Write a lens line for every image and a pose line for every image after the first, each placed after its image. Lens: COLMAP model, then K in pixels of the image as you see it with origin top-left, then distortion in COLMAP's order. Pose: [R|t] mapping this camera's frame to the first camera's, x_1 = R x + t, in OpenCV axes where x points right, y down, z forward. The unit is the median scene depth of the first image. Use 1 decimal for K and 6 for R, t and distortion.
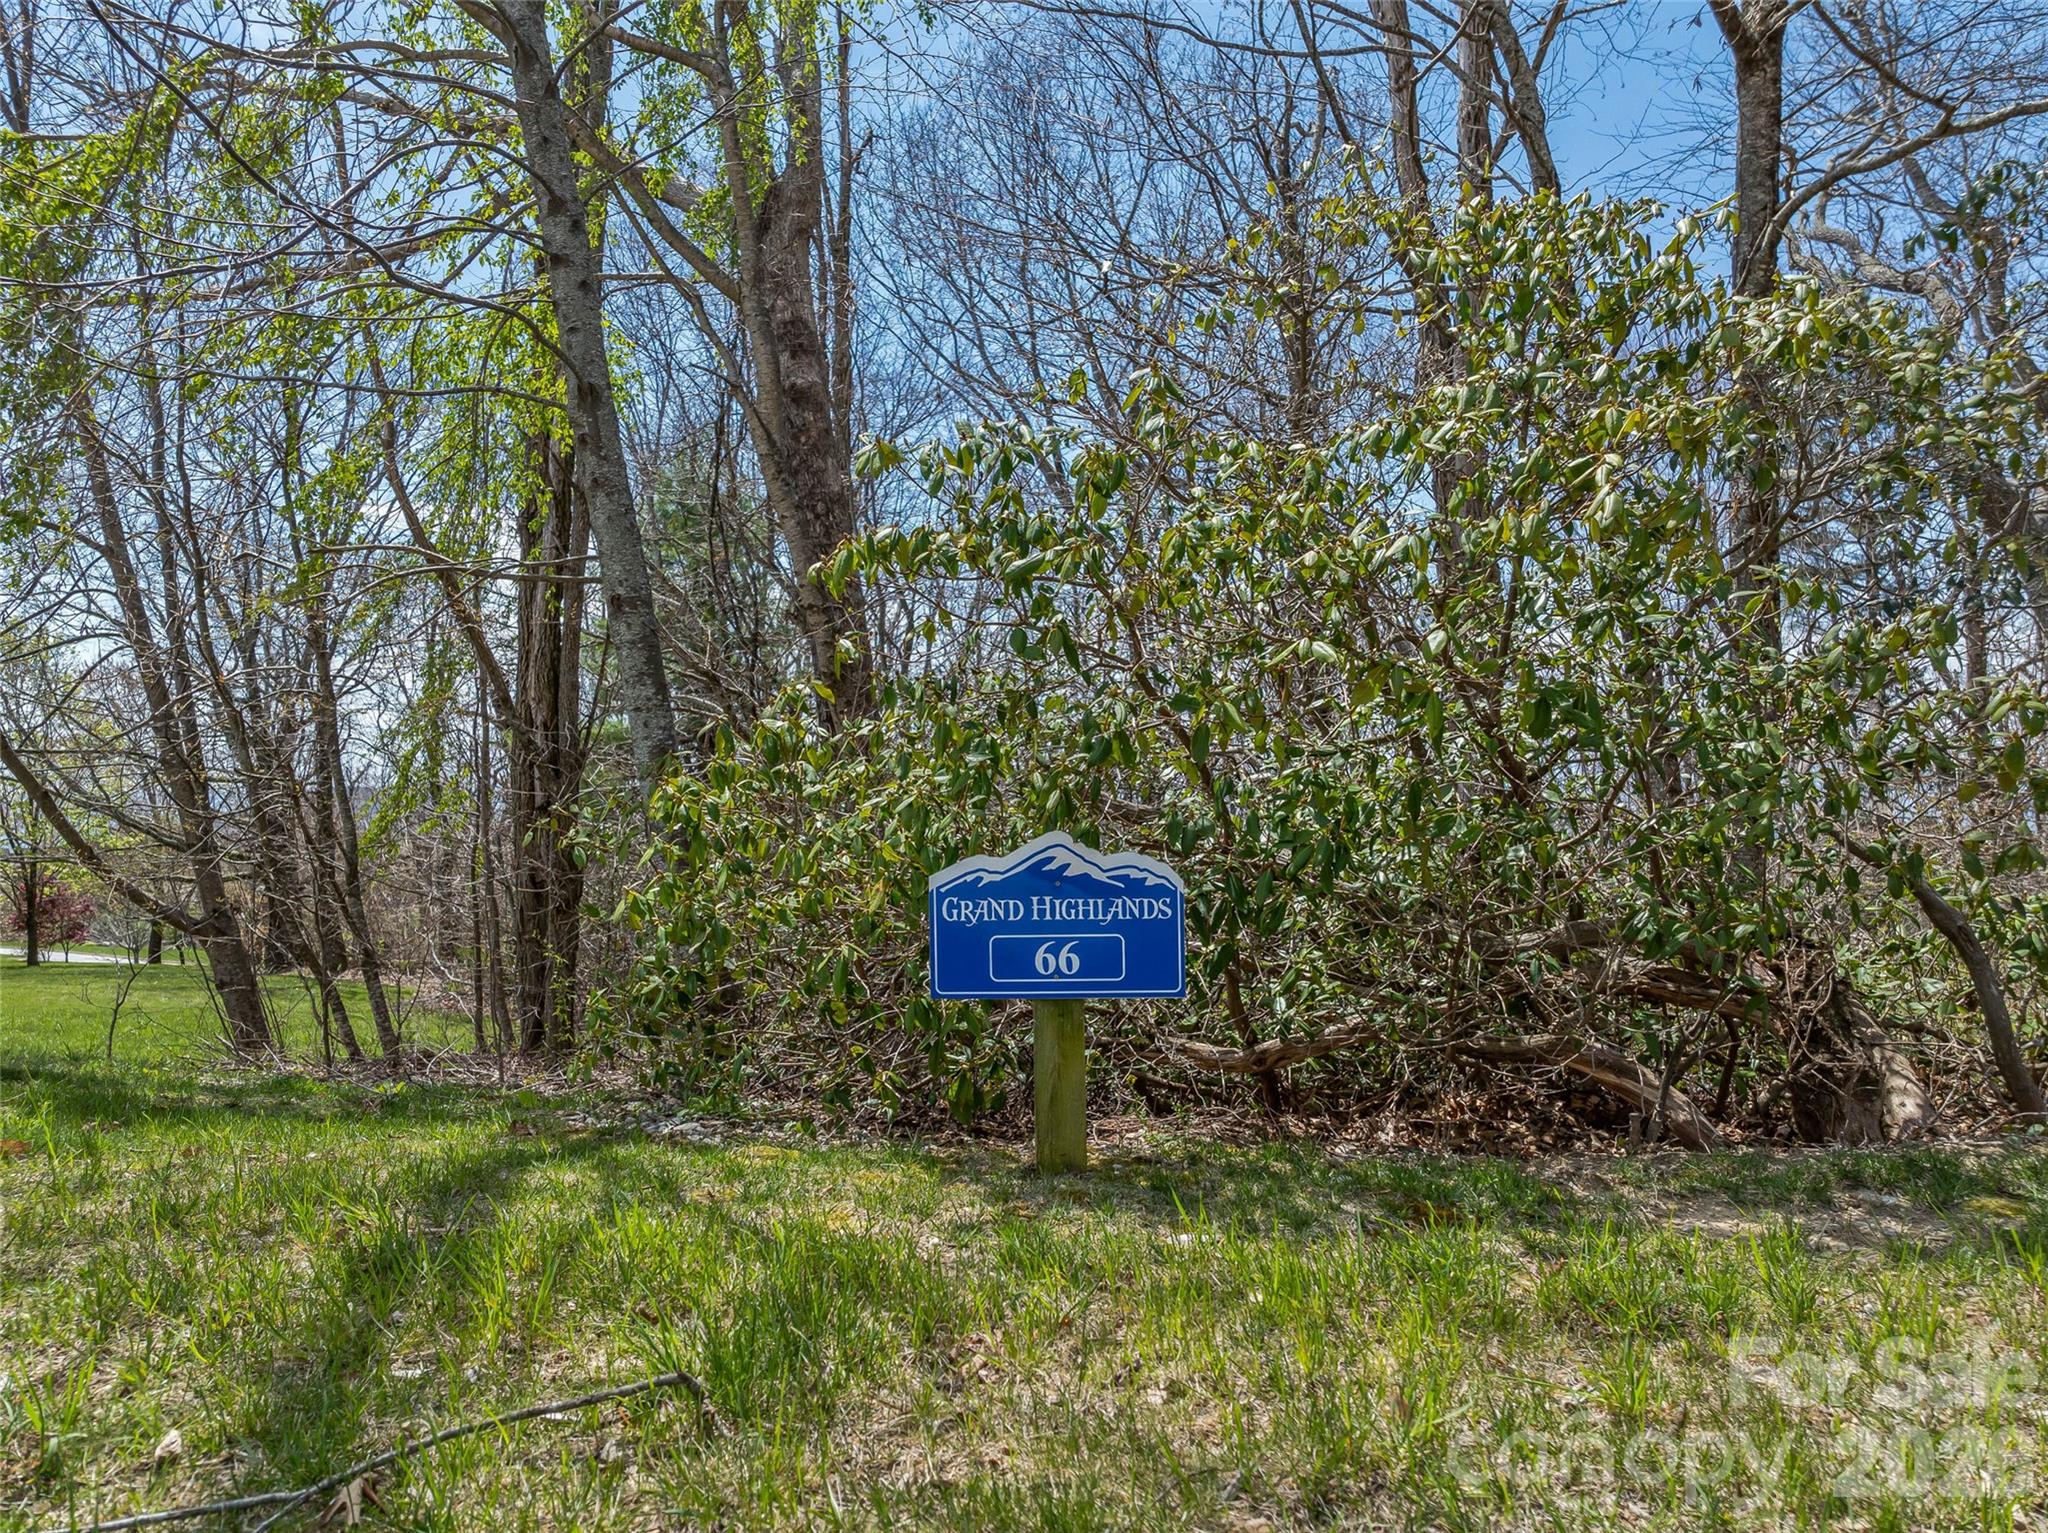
lens RADIAL K [[1435.9, 0, 1027.7], [0, 1435.9, 774.0], [0, 0, 1]] dist [-0.054498, 0.022518]
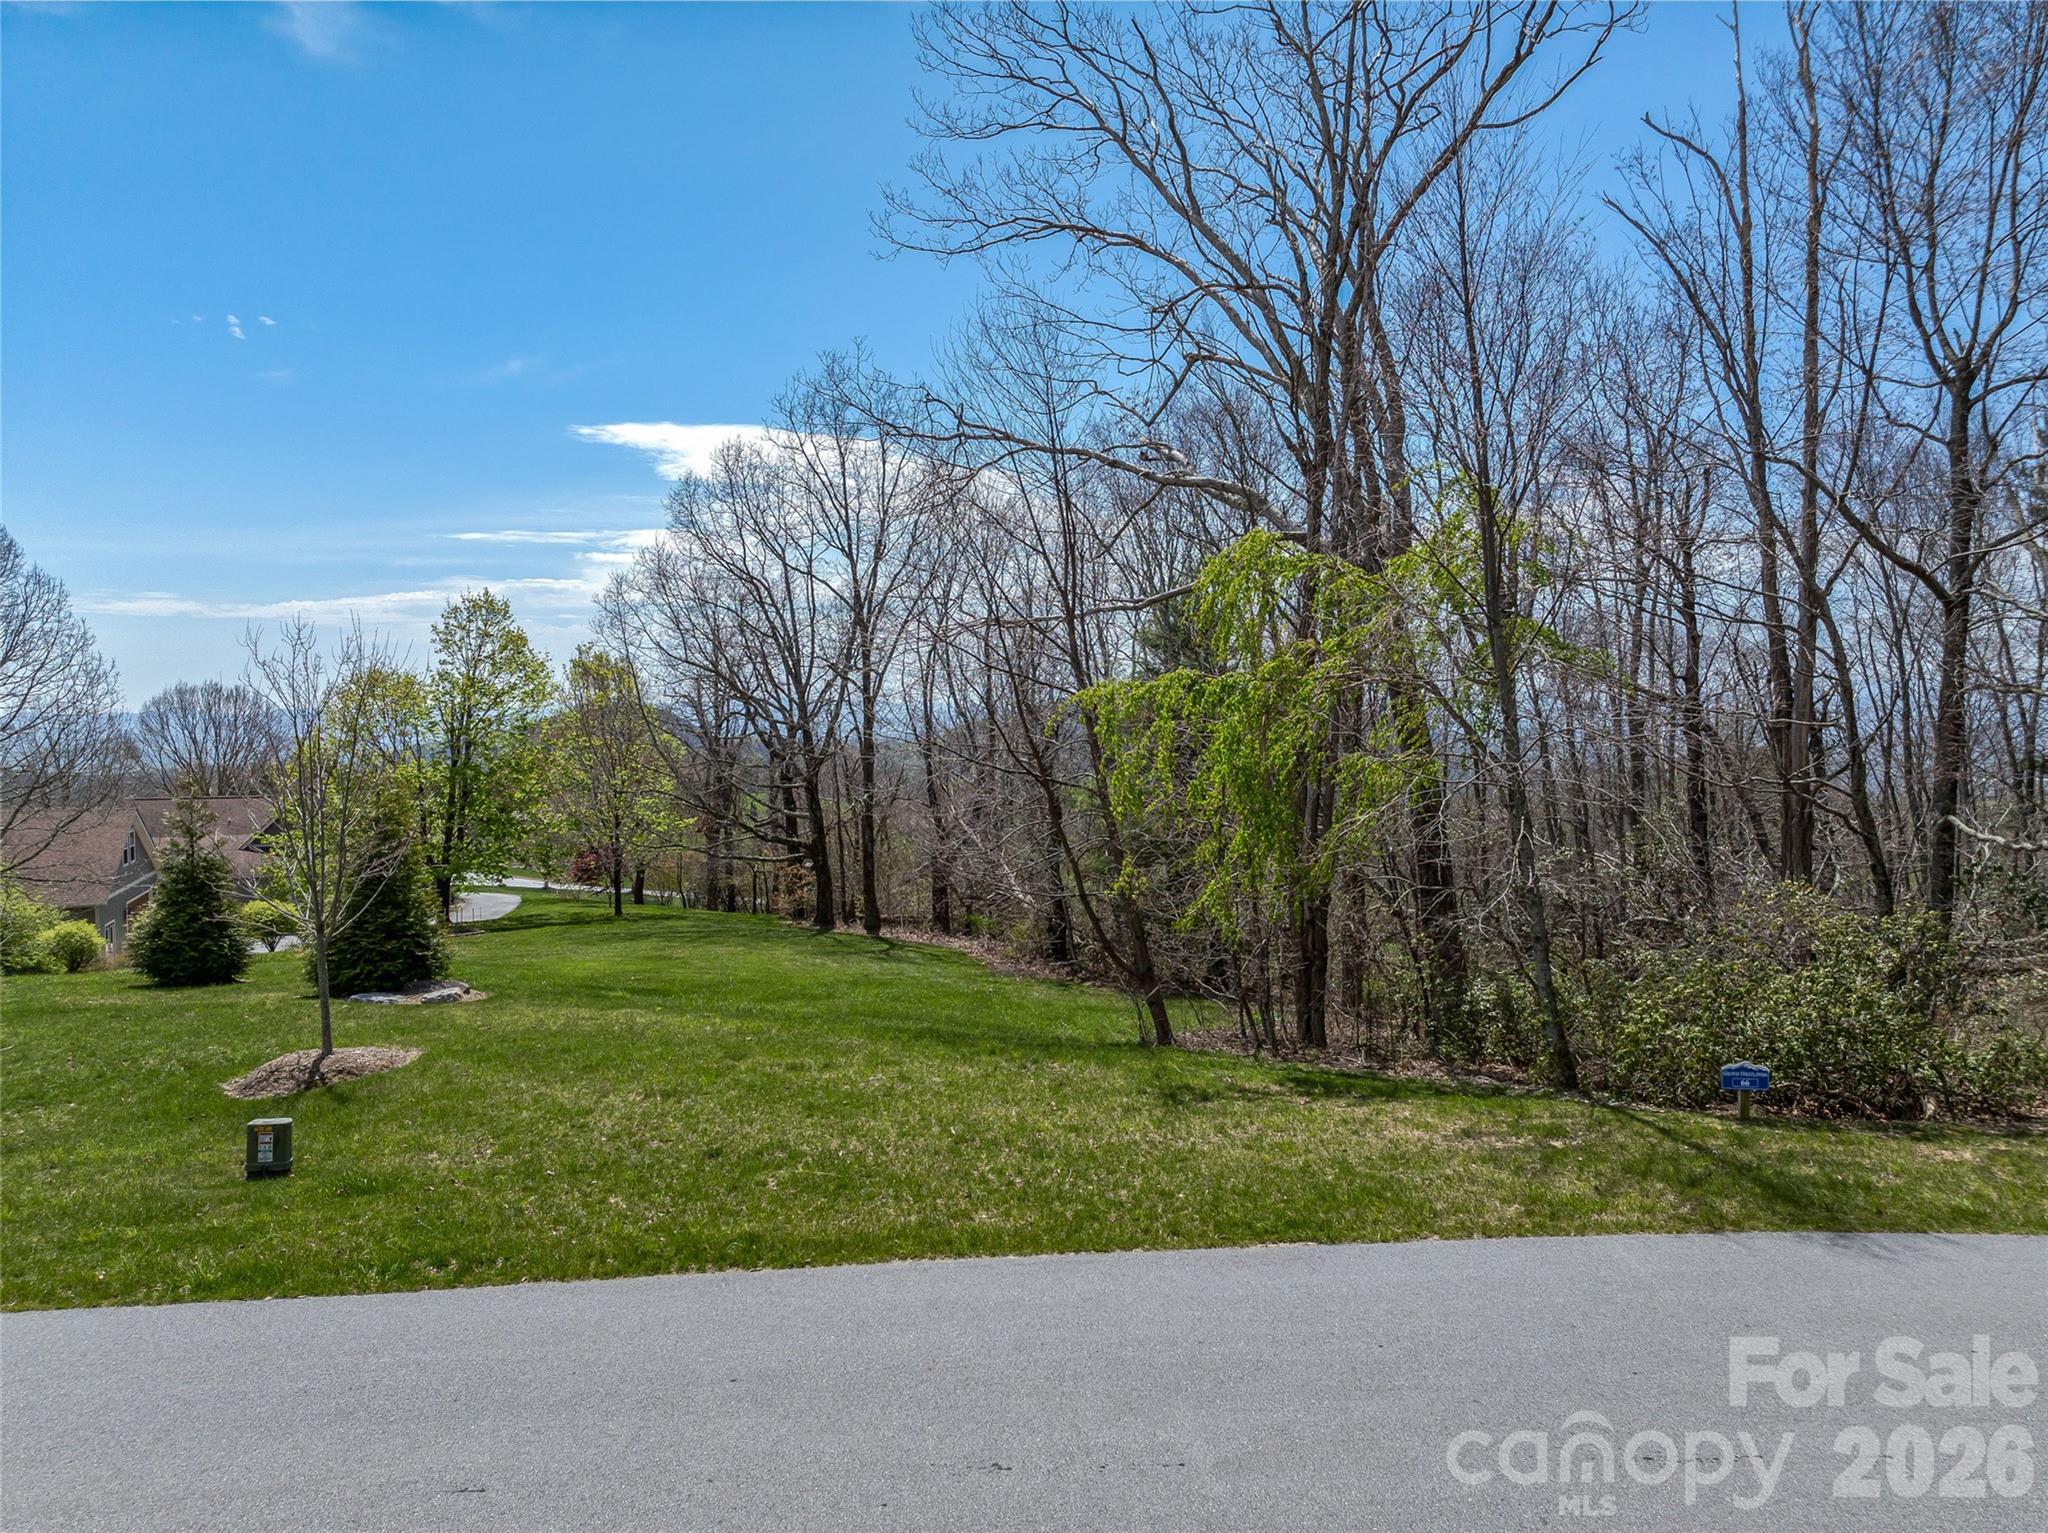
lens RADIAL K [[1435.9, 0, 1034.6], [0, 1435.9, 764.8], [0, 0, 1]] dist [-0.054498, 0.022518]
pose [[0.986449, 0.007229, -0.163909, -1.480703], [0.000952, 0.998760, 0.049773, -1.130800], [0.164066, -0.049254, 0.985219, -3.947553]]
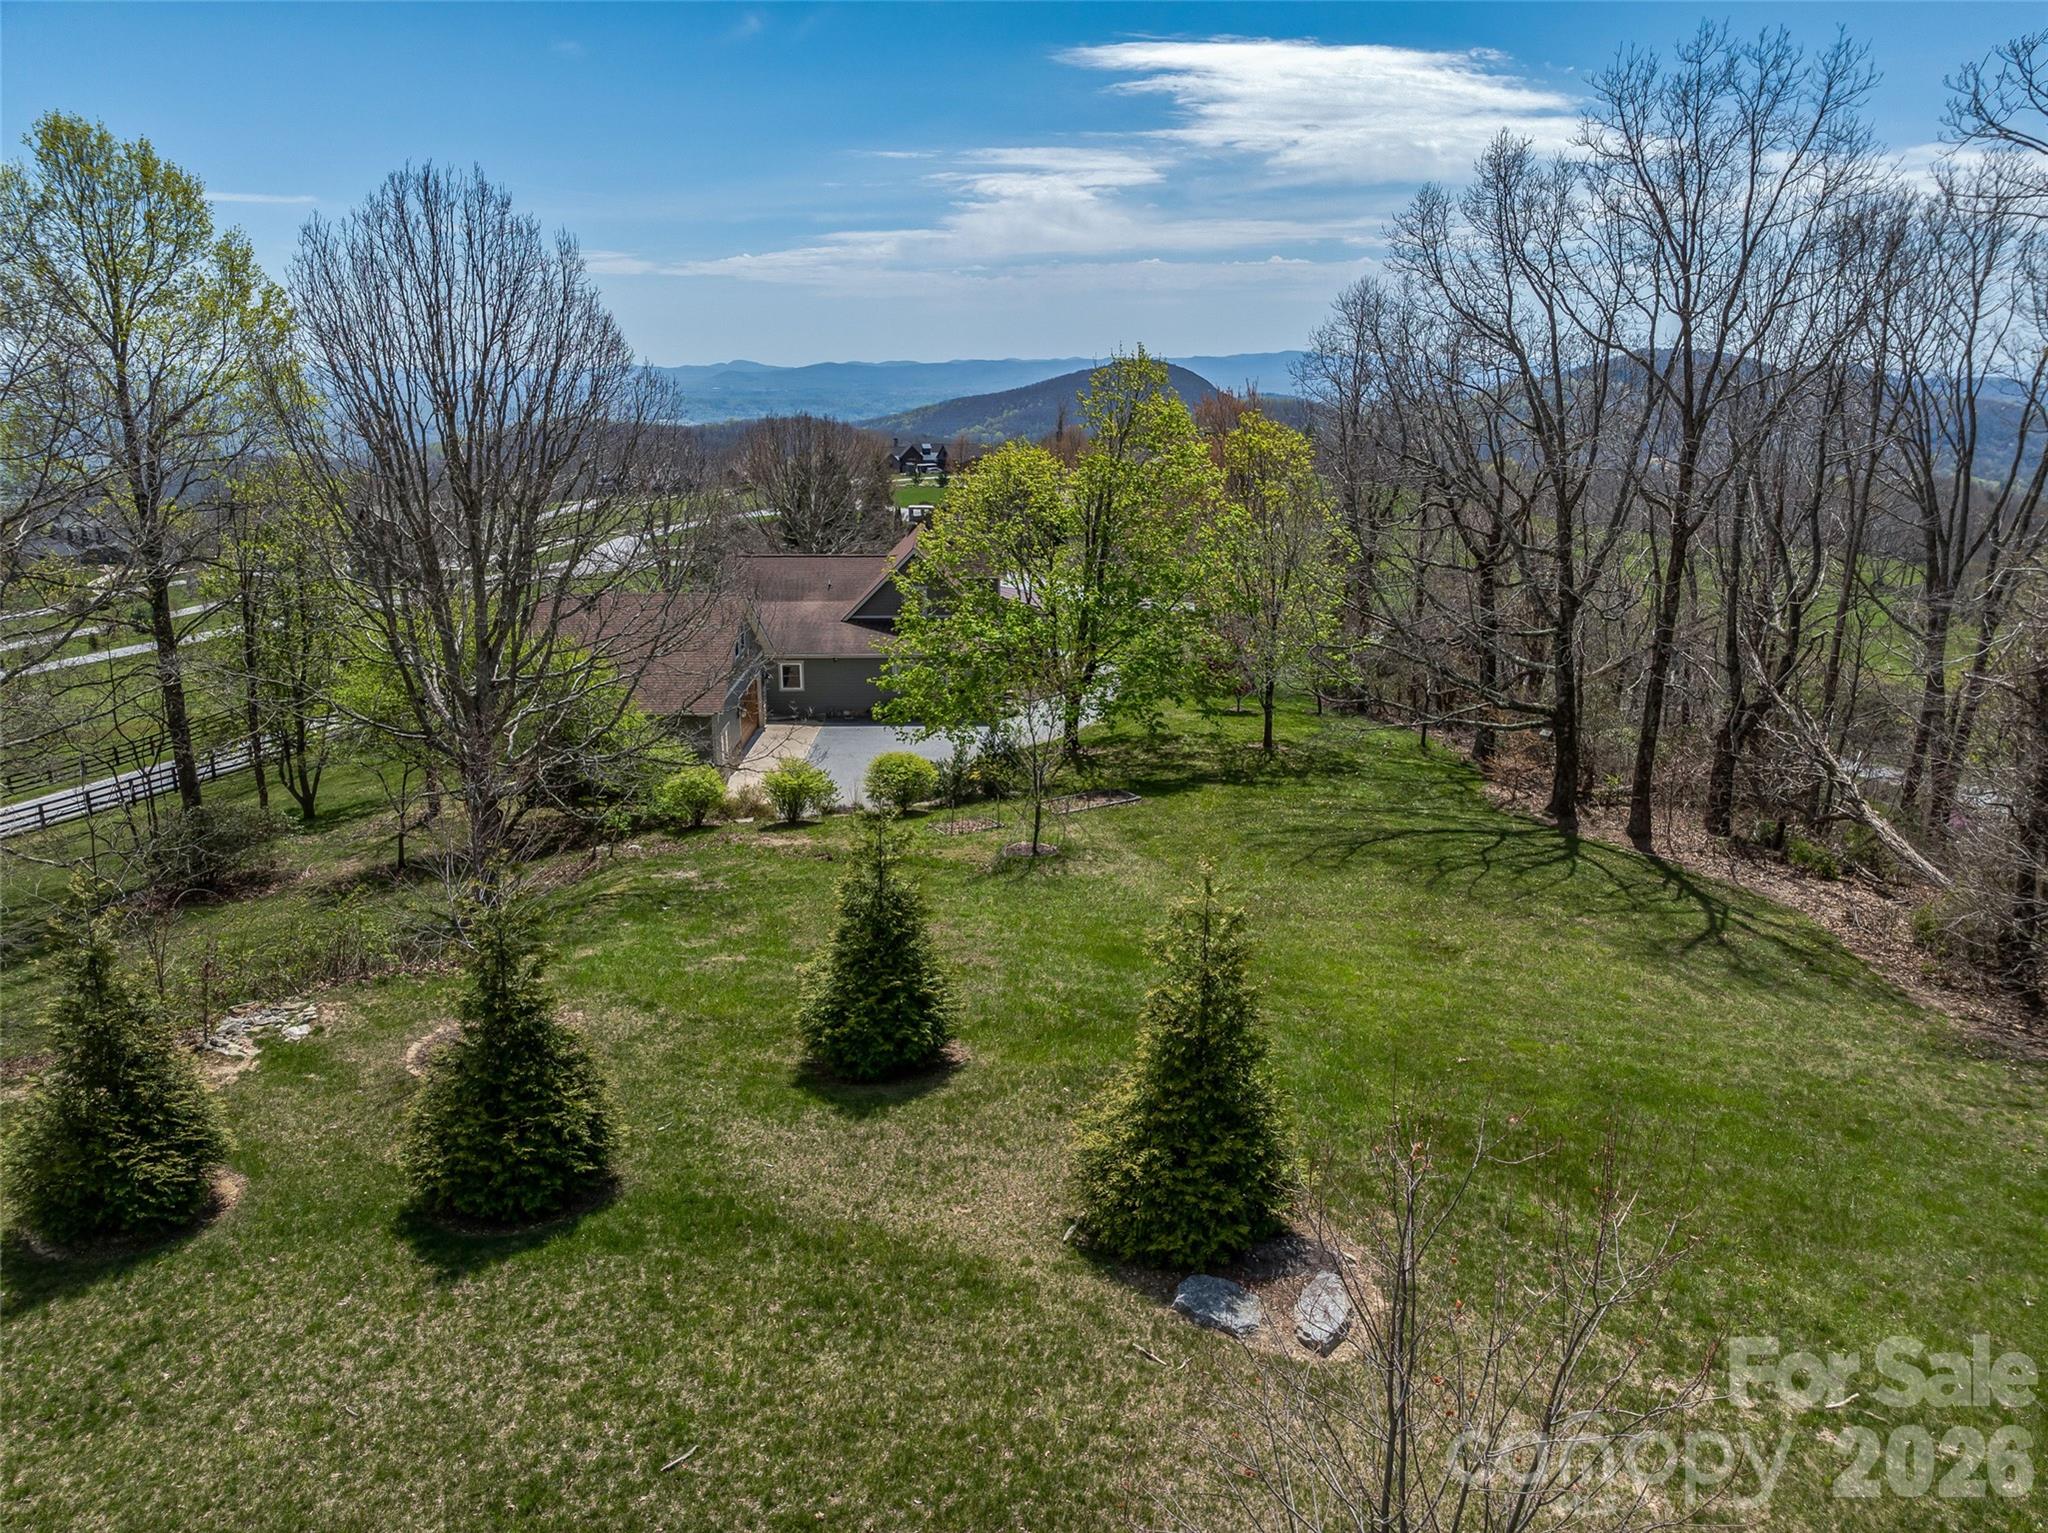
lens RADIAL K [[1435.9, 0, 1019.3], [0, 1435.9, 765.2], [0, 0, 1]] dist [-0.054498, 0.022518]
pose [[0.864919, 0.144769, -0.480580, -5.020025], [-0.002846, 0.958898, 0.283736, -2.539611], [0.501904, -0.244041, 0.829781, -0.539427]]
